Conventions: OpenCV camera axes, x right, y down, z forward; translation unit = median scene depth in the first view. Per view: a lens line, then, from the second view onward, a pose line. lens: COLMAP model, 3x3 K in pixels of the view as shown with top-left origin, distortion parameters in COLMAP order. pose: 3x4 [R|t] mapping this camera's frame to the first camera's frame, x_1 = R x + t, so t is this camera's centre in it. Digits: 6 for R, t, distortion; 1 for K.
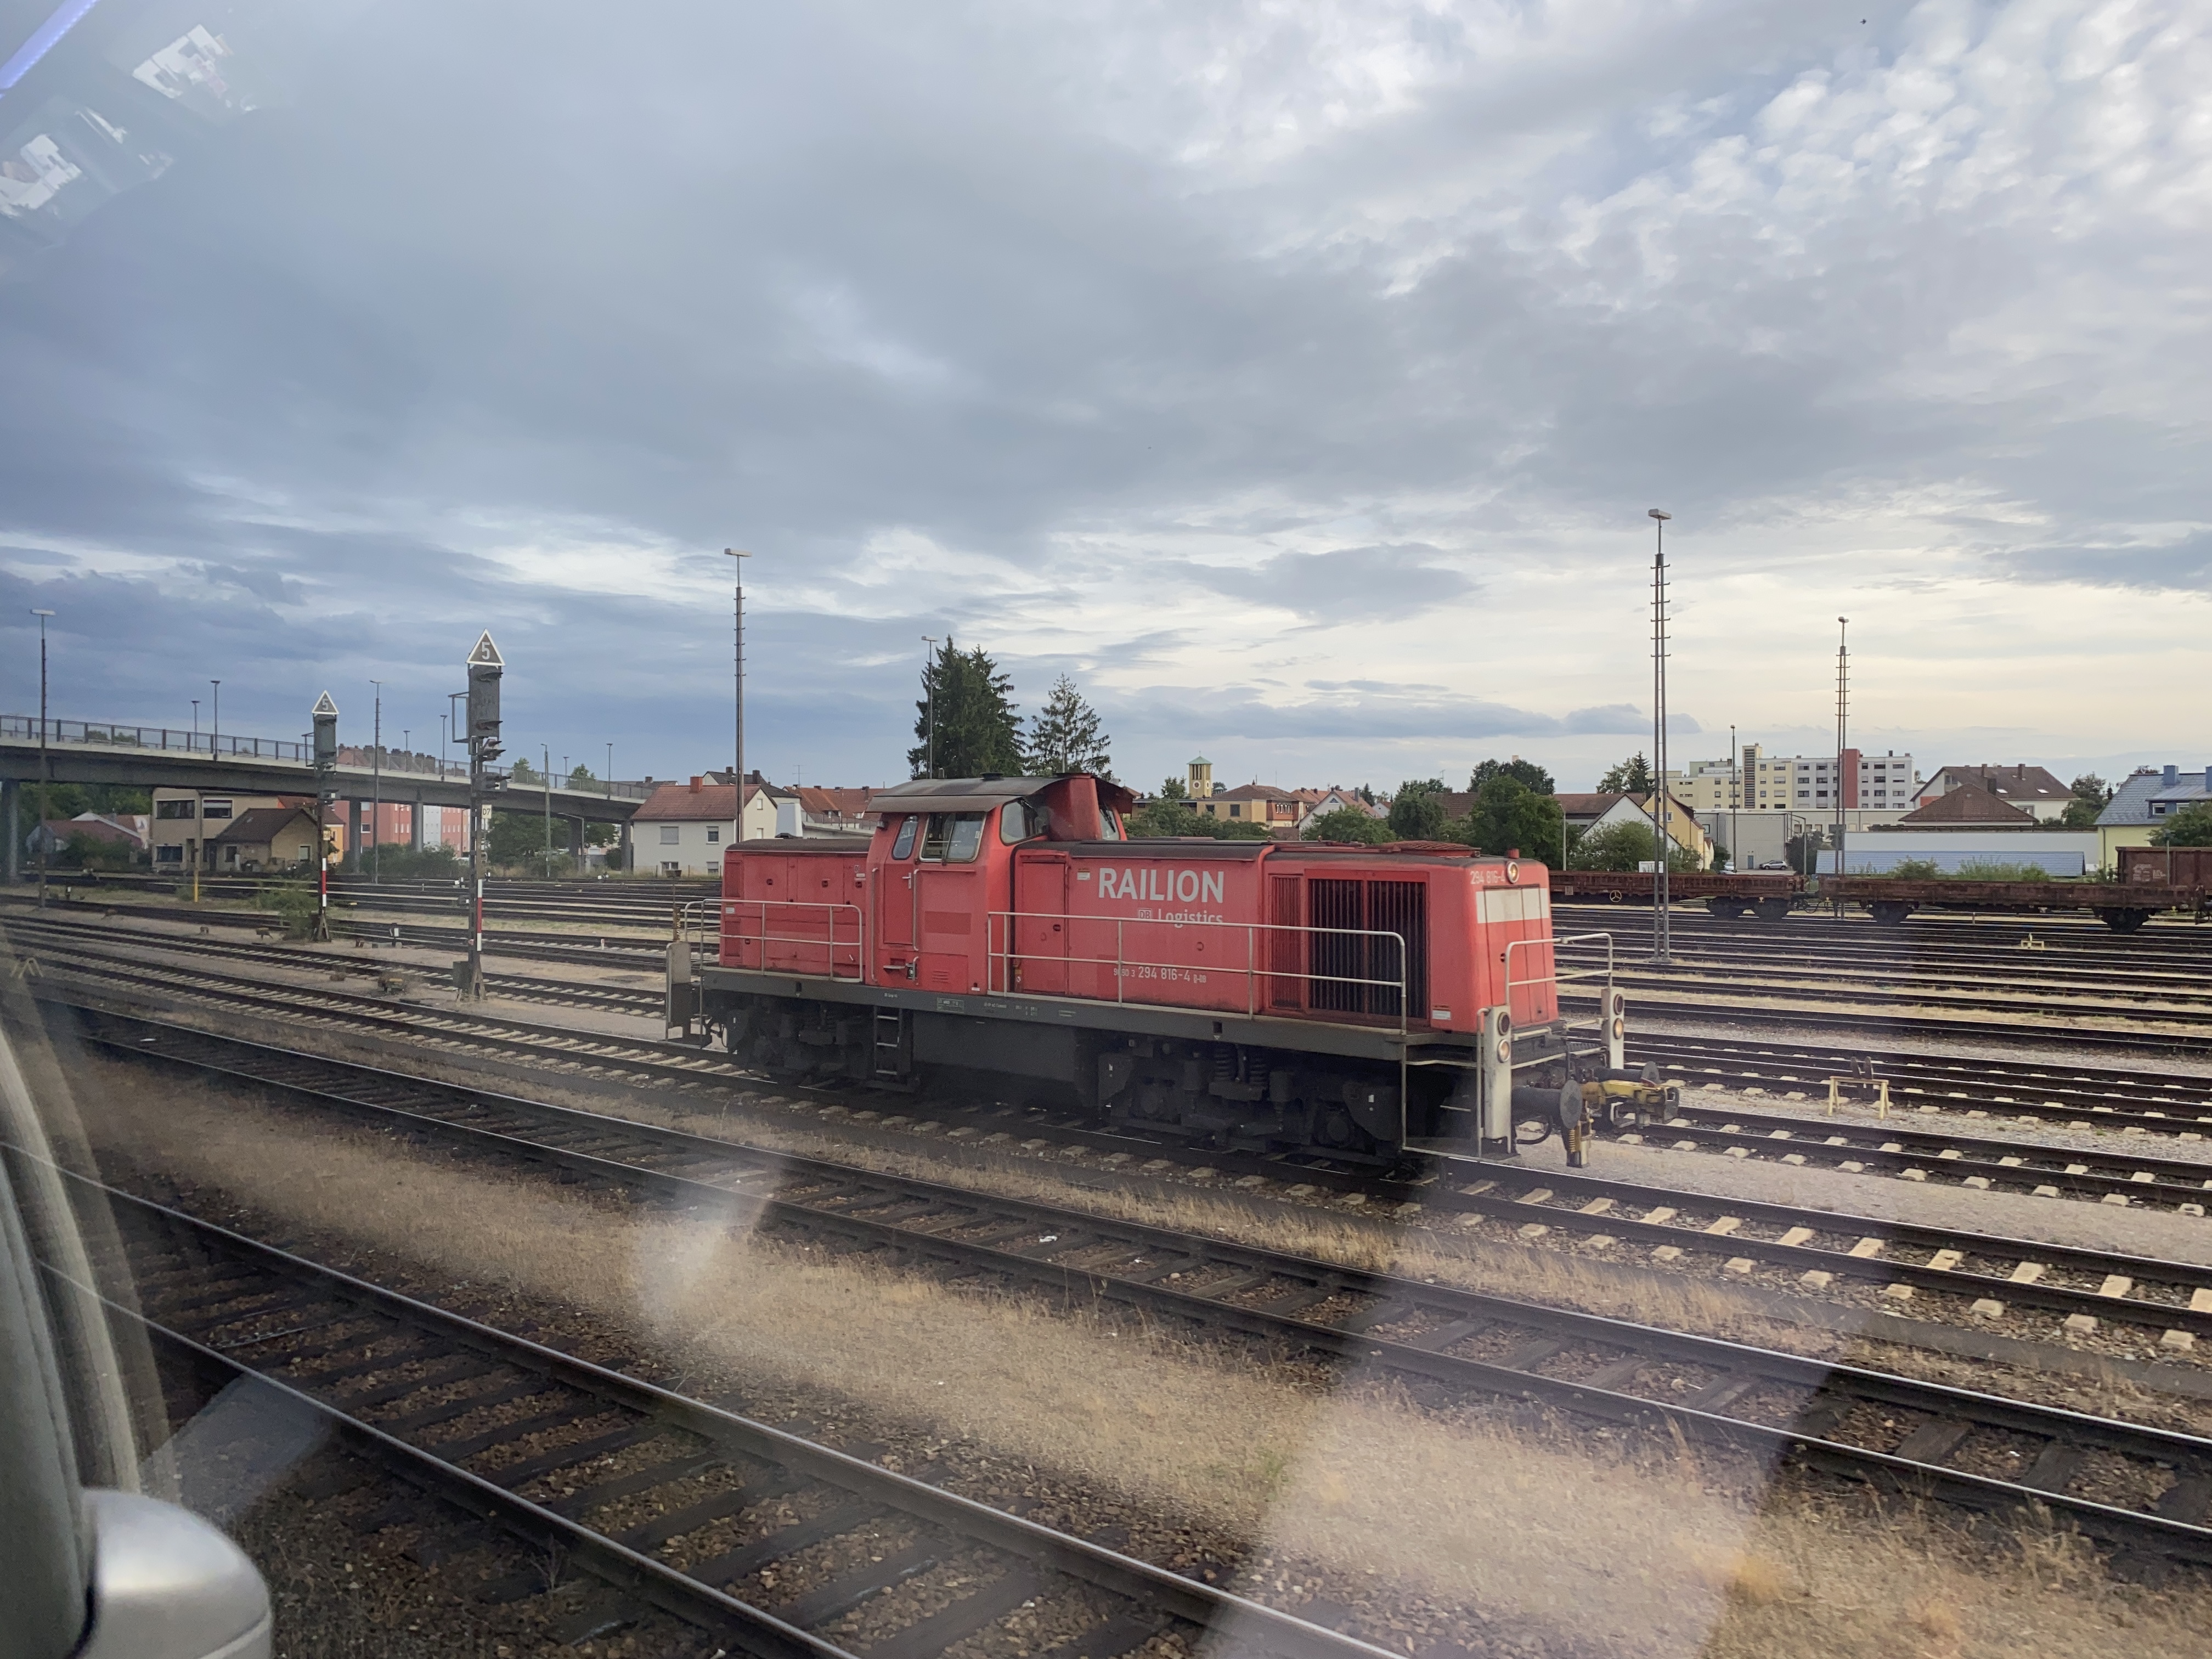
lens RADIAL K [[1659.2, 0, 1108.8], [0, 1659.2, 829.0], [0, 0, 1]] dist [0.015006, -0.004228]
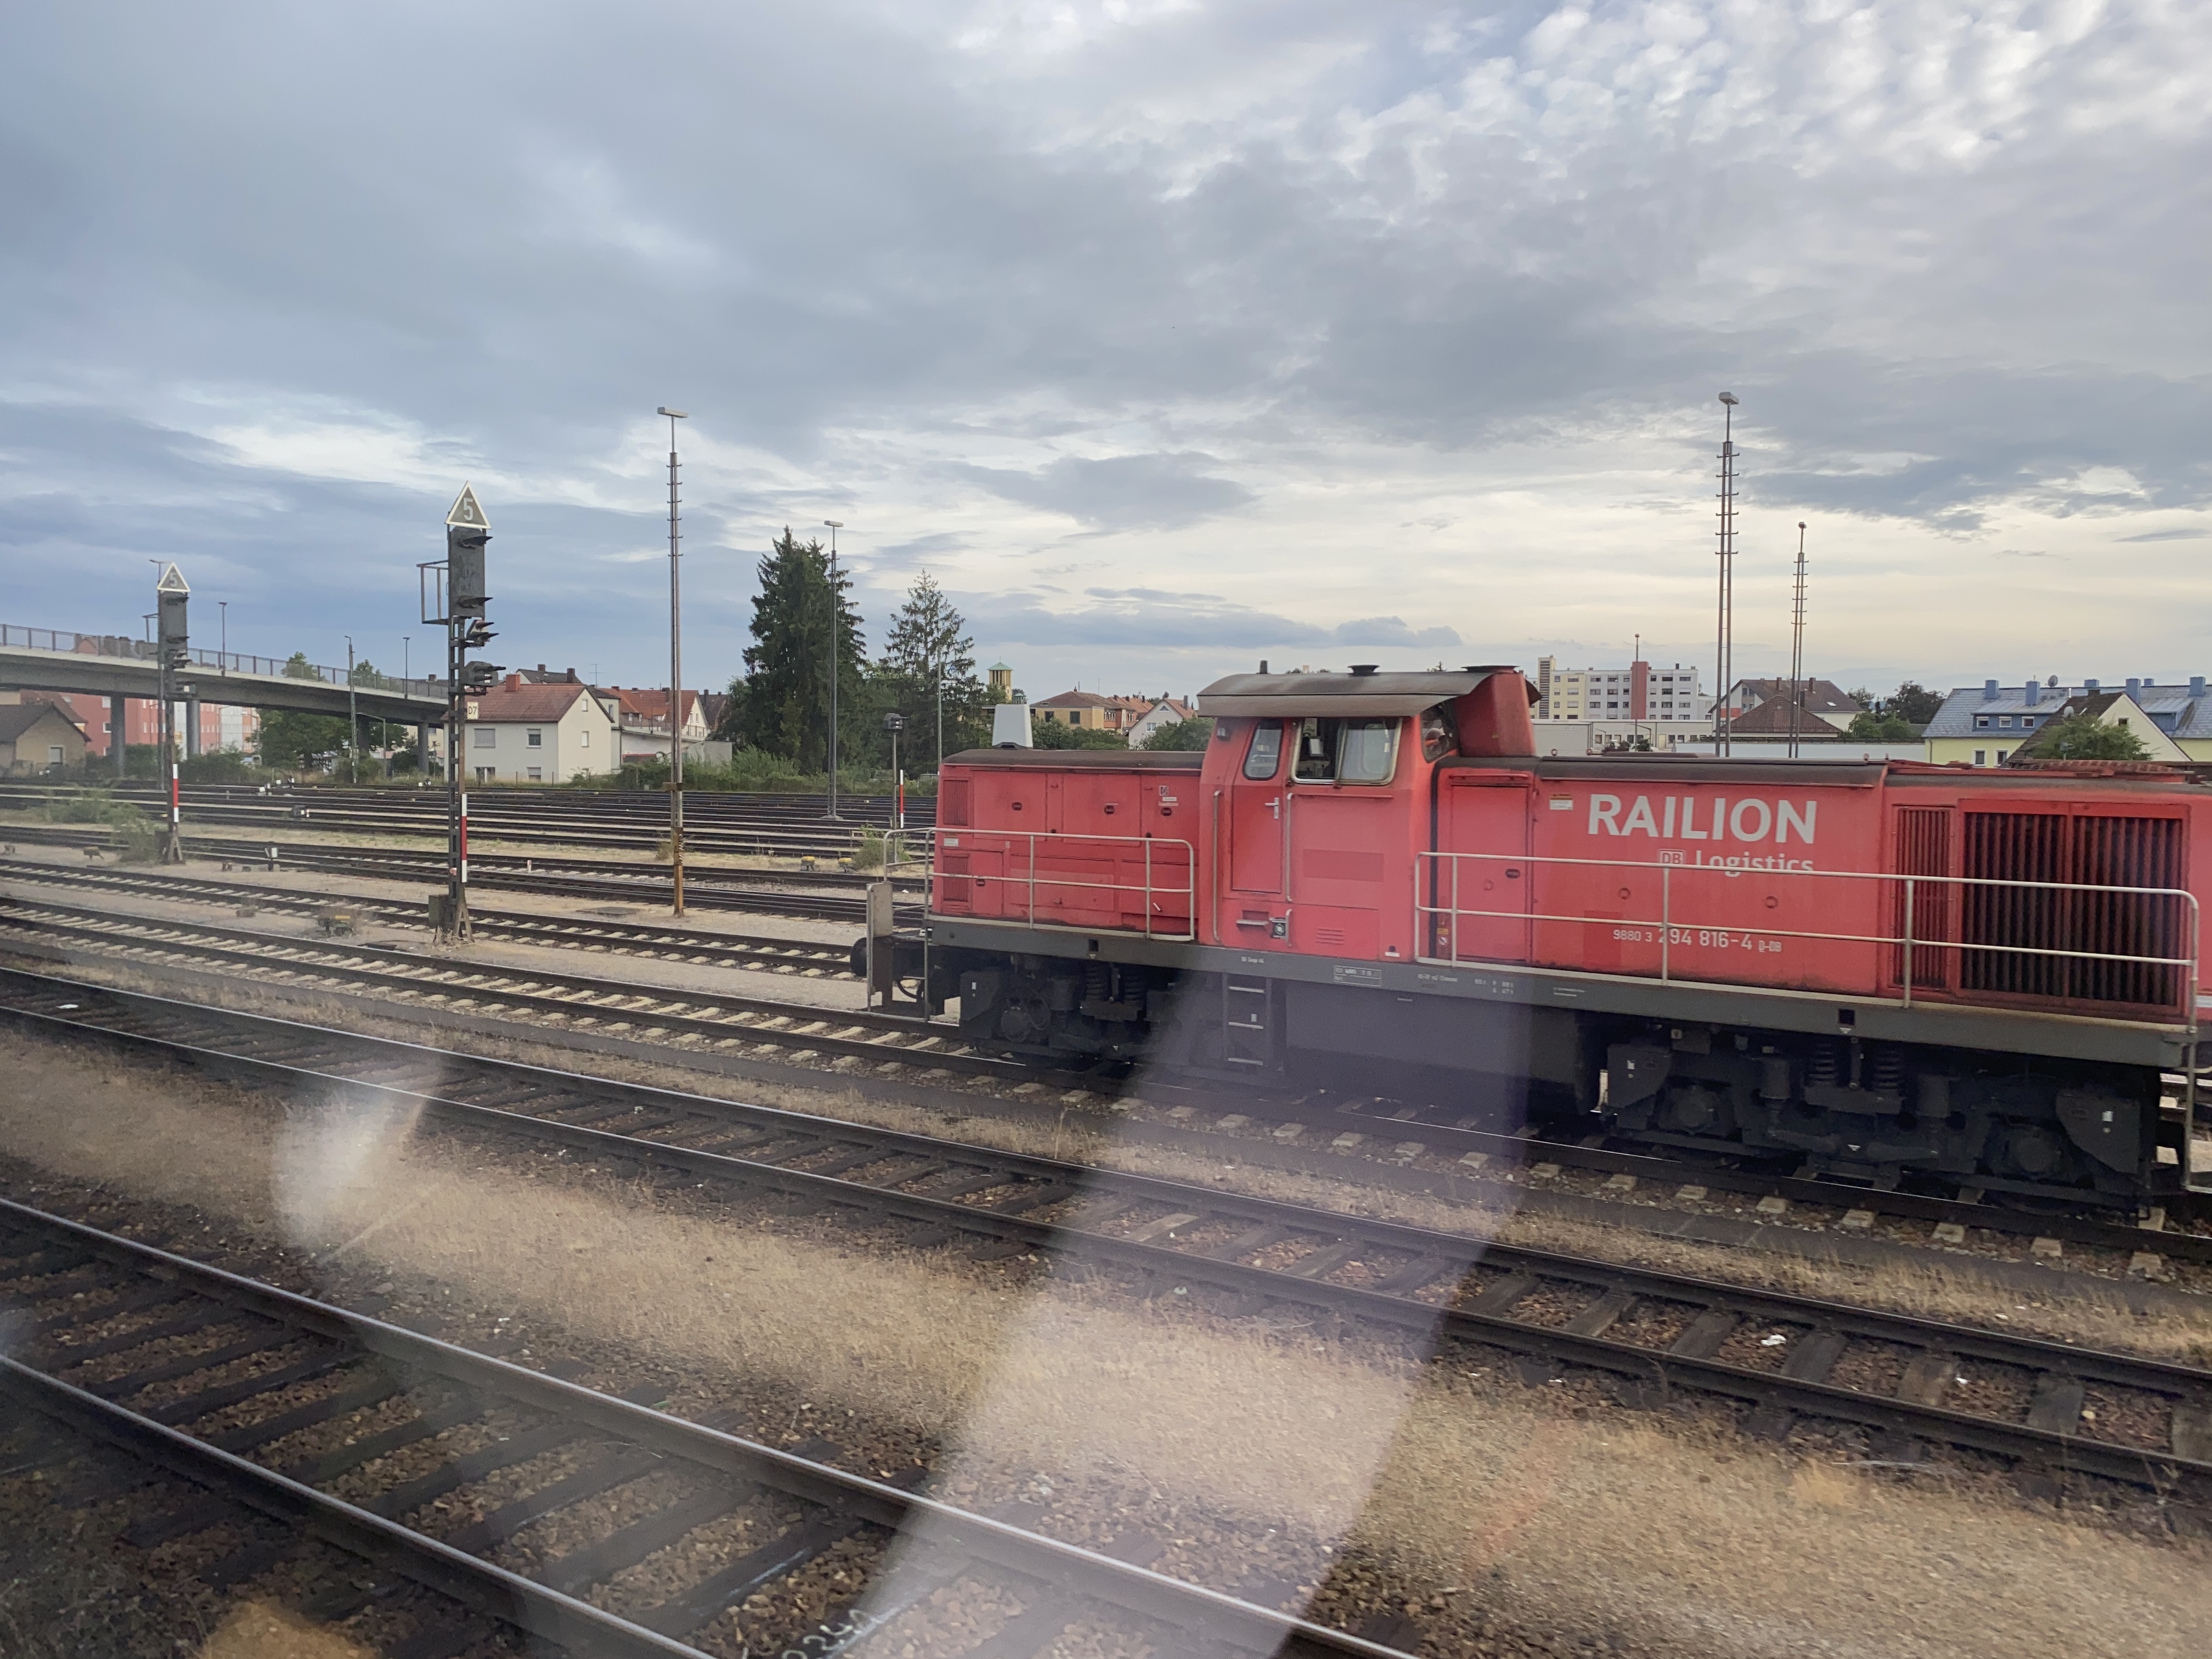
lens RADIAL K [[1663.1, 0, 1103.1], [0, 1663.1, 814.9], [0, 0, 1]] dist [0.012181, 0.001000]
pose [[0.991421, 0.000935, 0.130703, -0.181281], [-0.007221, 0.998839, 0.047623, -0.000458], [-0.130507, -0.048158, 0.990277, 0.162252]]
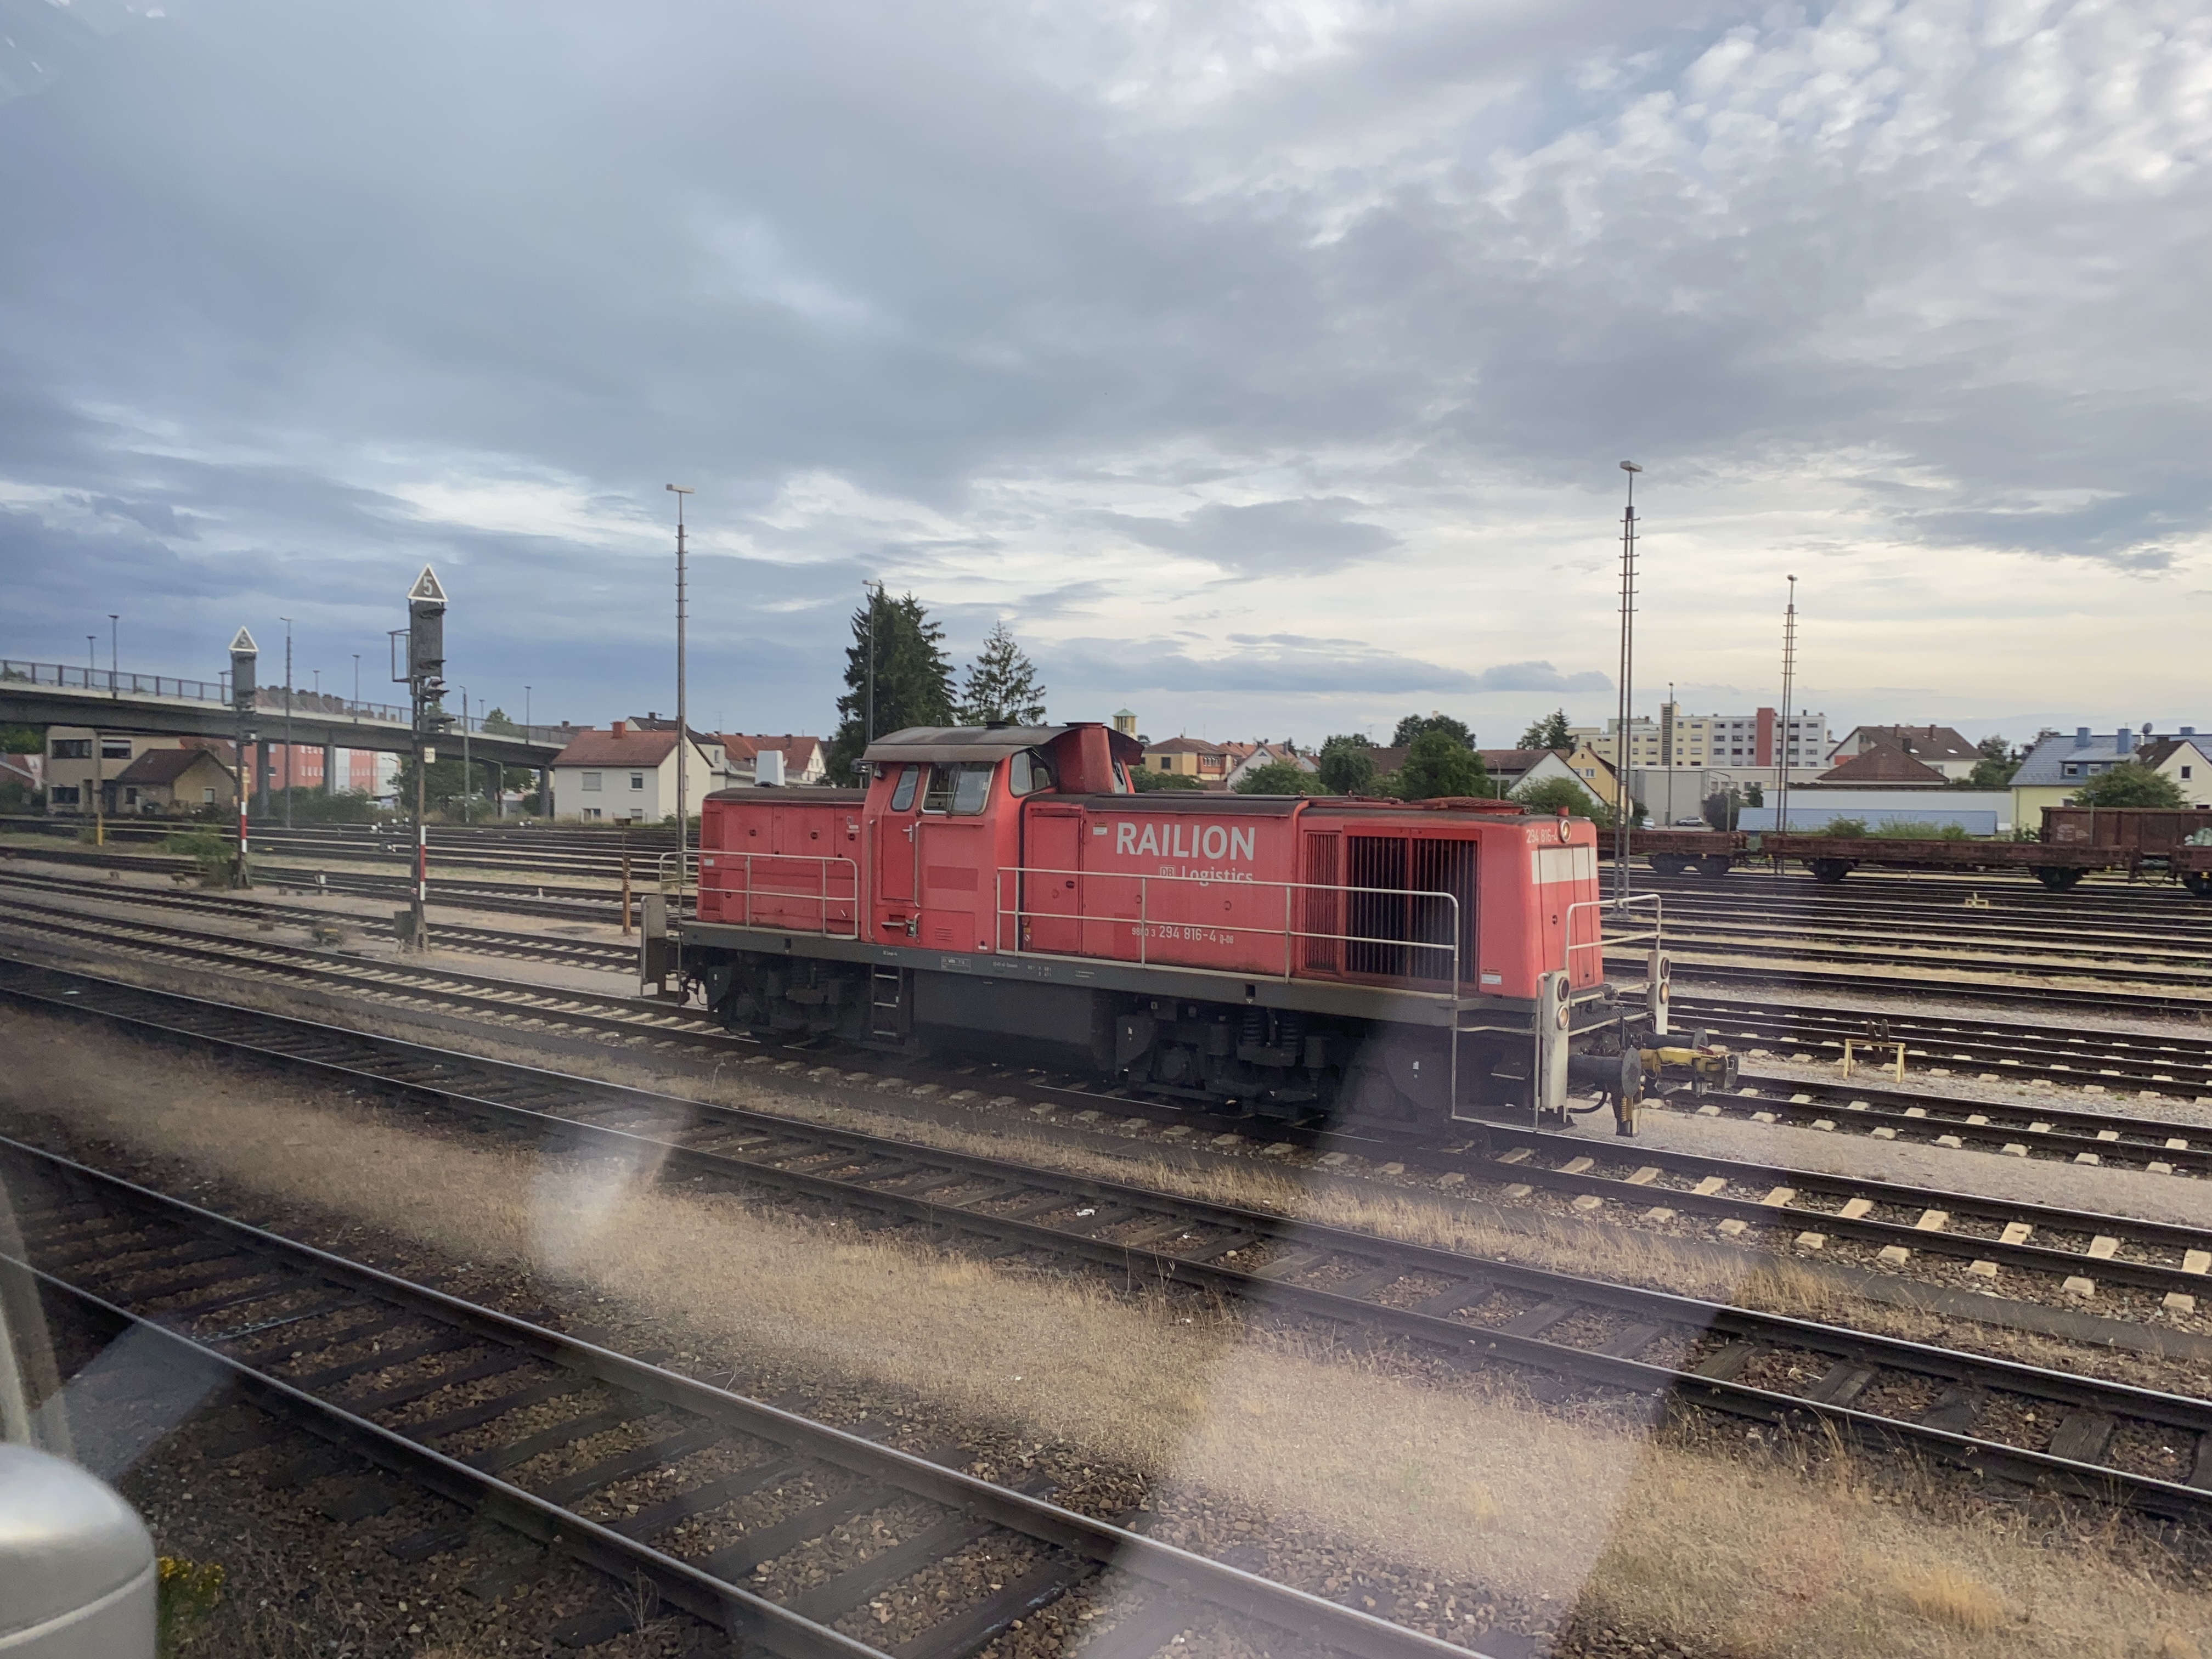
lens RADIAL K [[1658.5, 0, 1108.9], [0, 1658.5, 851.8], [0, 0, 1]] dist [0.016367, -0.003232]
pose [[0.998787, 0.008046, 0.048574, -0.031901], [-0.010137, 0.999026, 0.042947, 0.000148], [-0.048182, -0.043387, 0.997896, 0.028733]]
